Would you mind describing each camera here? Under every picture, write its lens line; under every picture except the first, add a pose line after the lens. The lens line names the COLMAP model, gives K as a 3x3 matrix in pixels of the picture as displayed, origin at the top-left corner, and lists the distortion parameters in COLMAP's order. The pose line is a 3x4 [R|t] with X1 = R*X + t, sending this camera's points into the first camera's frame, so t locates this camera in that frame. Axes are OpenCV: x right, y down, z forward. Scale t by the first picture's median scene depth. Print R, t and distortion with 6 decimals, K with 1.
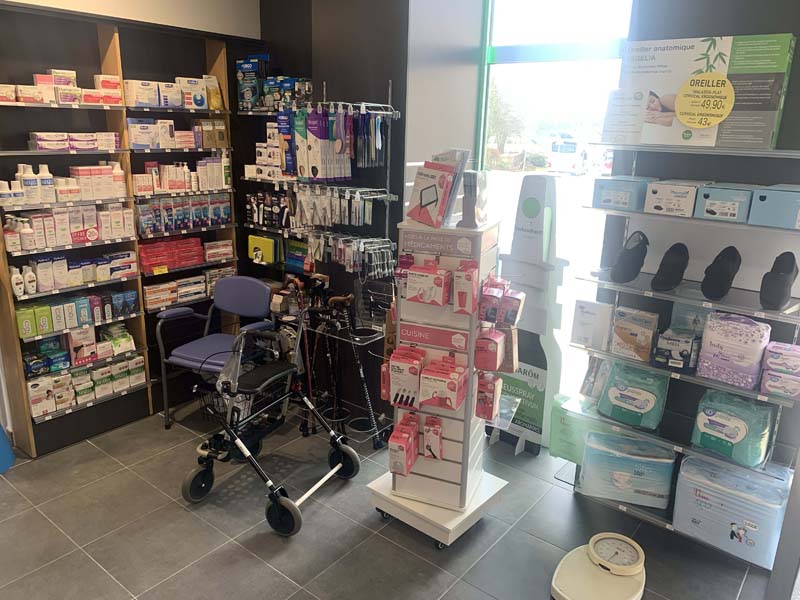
lens RADIAL K [[615.7, 0, 395.4], [0, 615.7, 296.8], [0, 0, 1]] dist [0.074721, -0.110155]
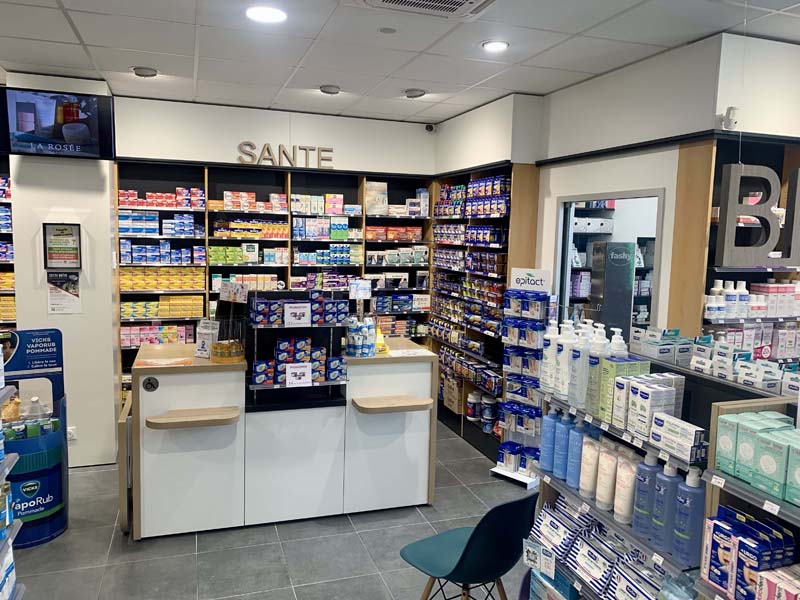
lens RADIAL K [[605.3, 0, 400.0], [0, 605.3, 300.0], [0, 0, 1]] dist [0.071426, -0.104525]
pose [[0.843259, 0.057816, -0.534388, -0.480085], [-0.148805, 0.980451, -0.128736, 0.031127], [0.516498, 0.188077, 0.835378, -0.123525]]
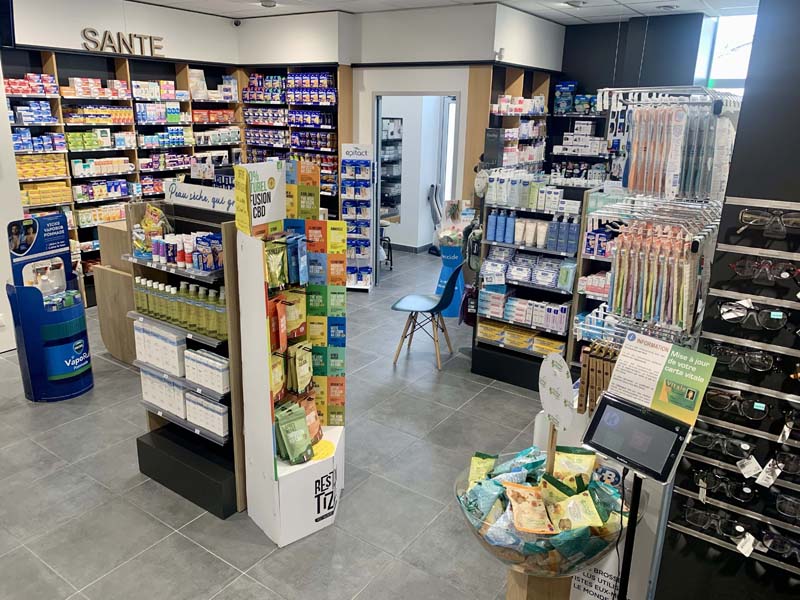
lens RADIAL K [[605.3, 0, 400.0], [0, 605.3, 300.0], [0, 0, 1]] dist [0.071426, -0.104525]
pose [[0.997414, -0.023396, 0.067950, -0.974186], [0.021067, 0.999172, 0.034795, 0.179843], [-0.068707, -0.033274, 0.997082, -0.821291]]
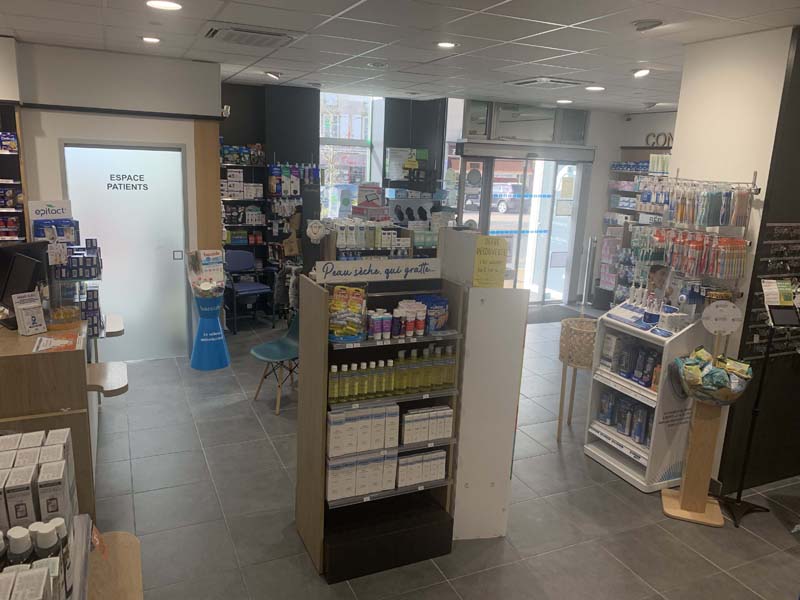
lens RADIAL K [[615.7, 0, 395.4], [0, 615.7, 296.8], [0, 0, 1]] dist [0.074721, -0.110155]
pose [[0.445745, -0.199944, 0.872544, -2.029813], [0.209313, 0.970995, 0.115574, -0.012140], [-0.870344, 0.131118, 0.474667, -0.363659]]
